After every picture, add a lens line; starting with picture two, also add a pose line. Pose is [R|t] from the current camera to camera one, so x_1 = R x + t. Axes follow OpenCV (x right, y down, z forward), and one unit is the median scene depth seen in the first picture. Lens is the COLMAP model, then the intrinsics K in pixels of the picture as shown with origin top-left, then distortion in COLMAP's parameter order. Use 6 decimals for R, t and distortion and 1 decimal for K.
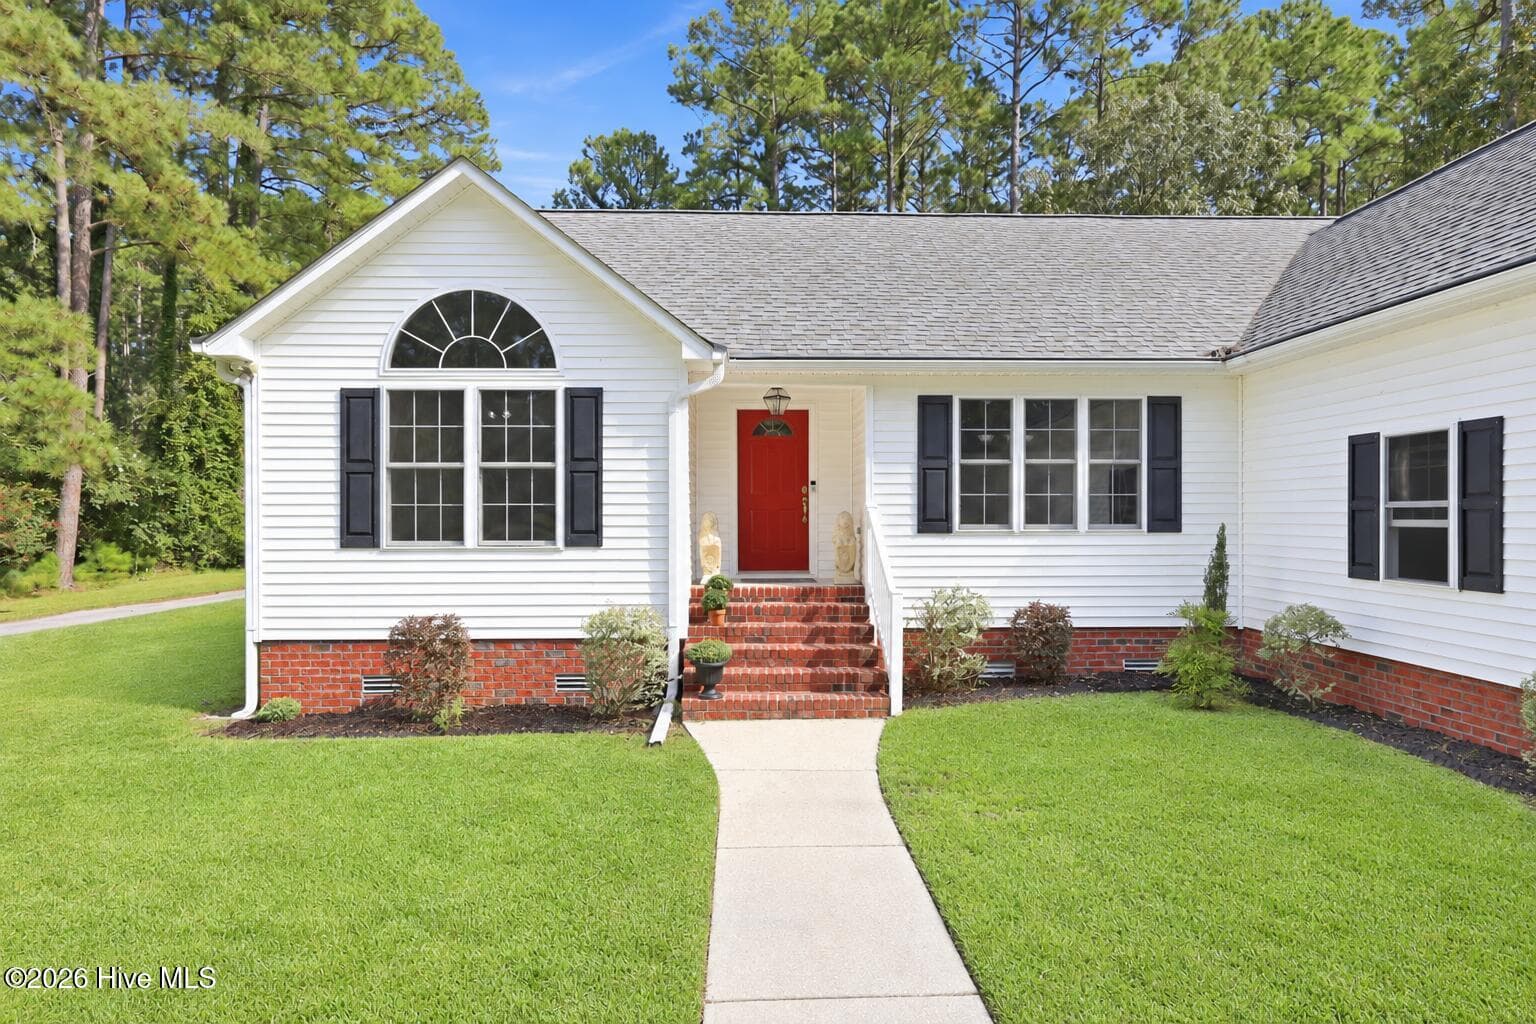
lens RADIAL K [[866.5, 0, 768.0], [0, 866.5, 512.0], [0, 0, 1]] dist [0.006824, 0.000726]
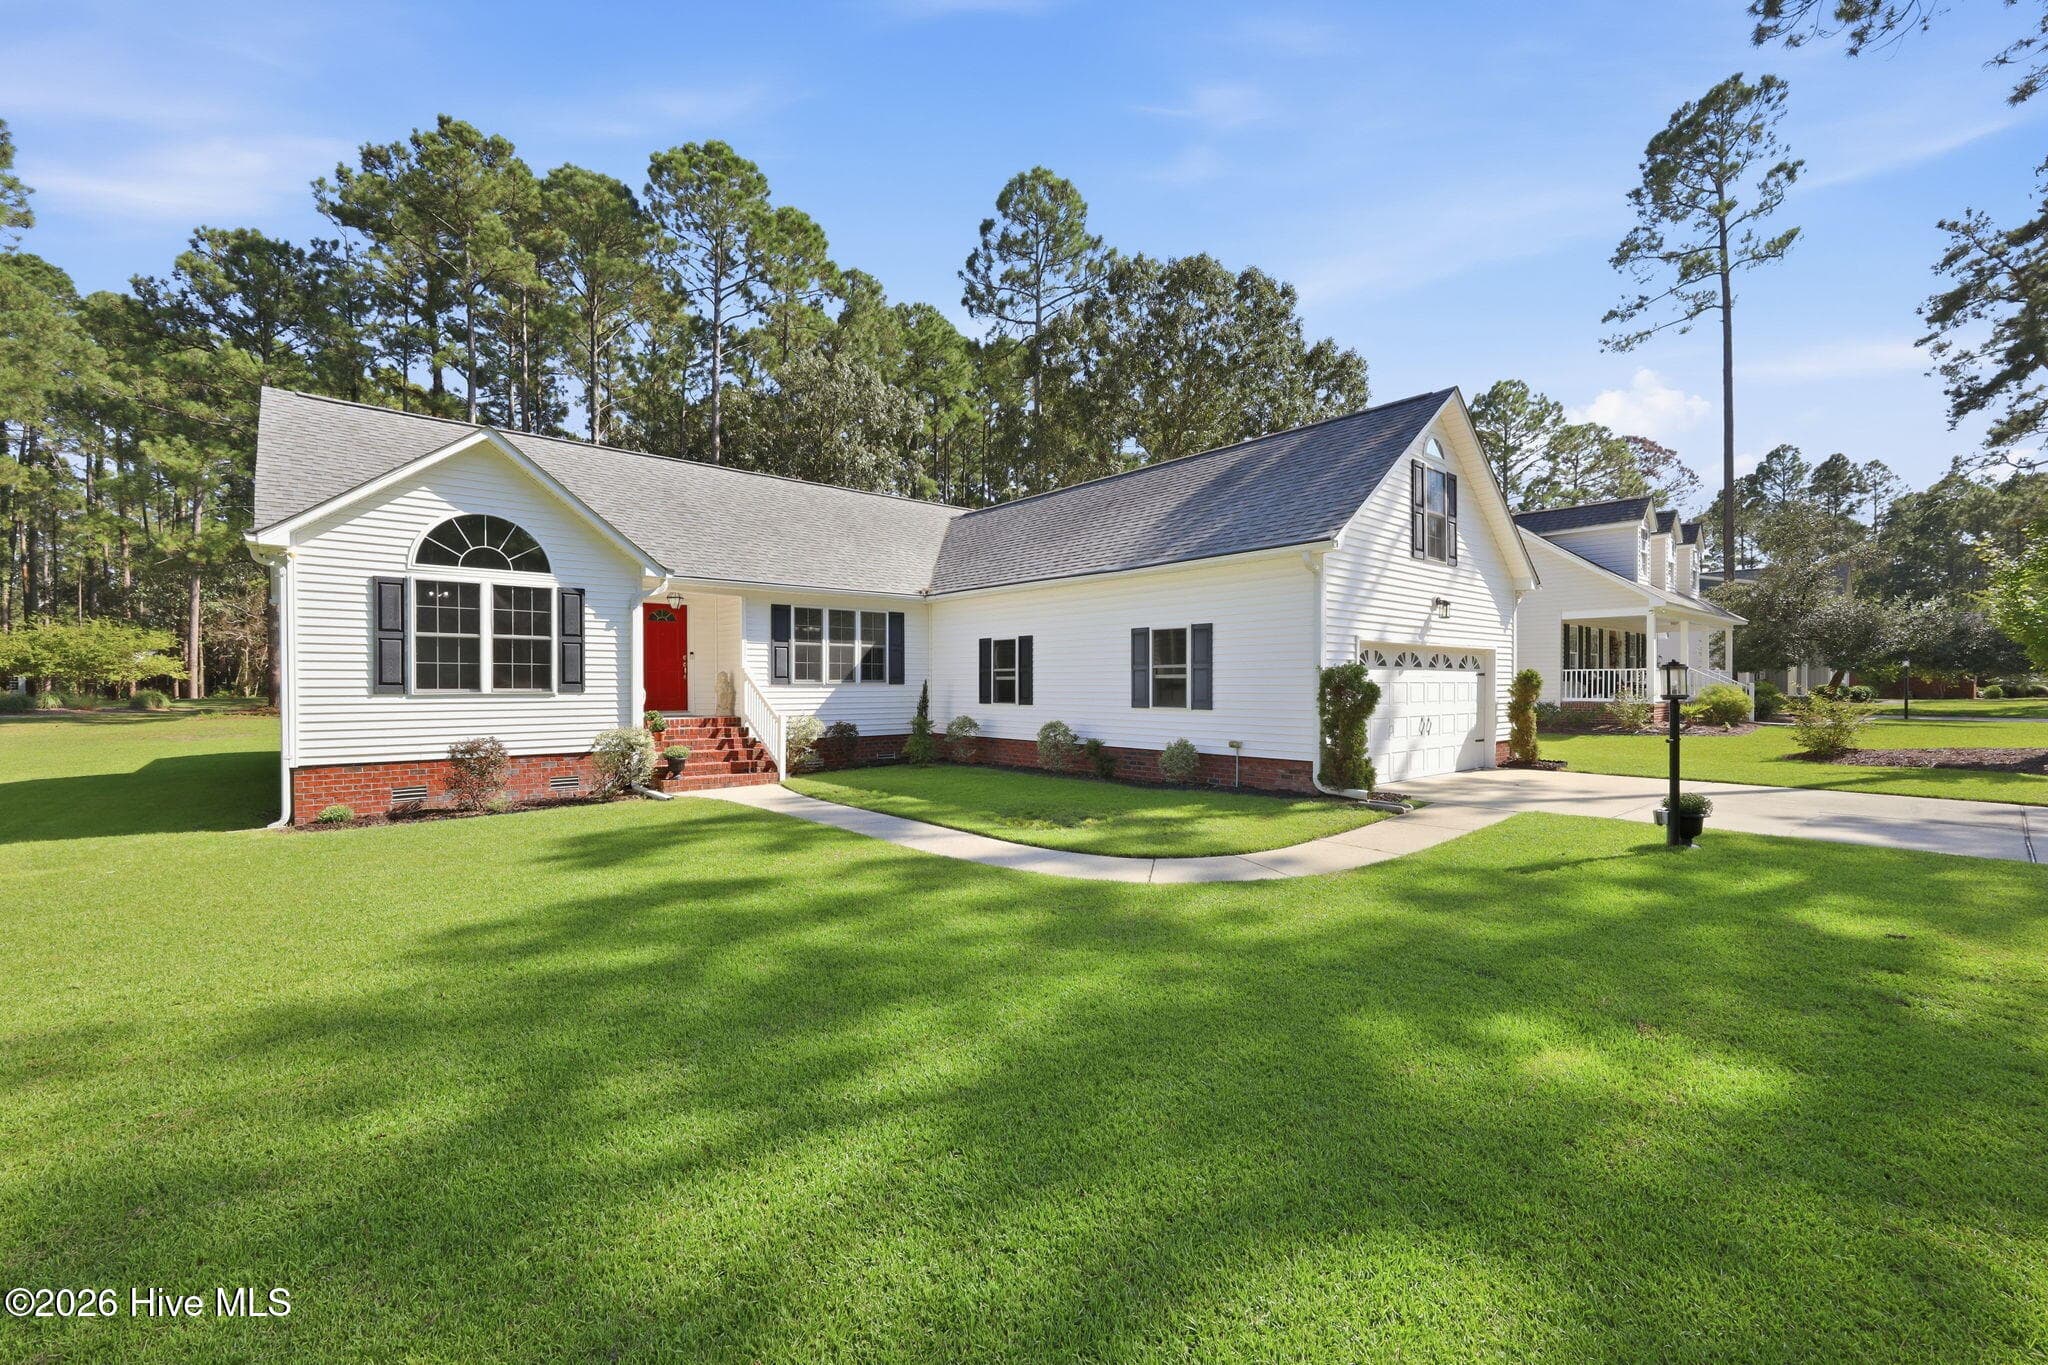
lens RADIAL K [[834.0, 0, 1024.0], [0, 834.0, 682.5], [0, 0, 1]] dist [-0.000265, -0.000043]
pose [[0.775077, 0.001889, 0.631864, -0.522505], [-0.002201, 0.999998, -0.000290, 0.020895], [-0.631863, -0.001166, 0.775079, -0.638490]]
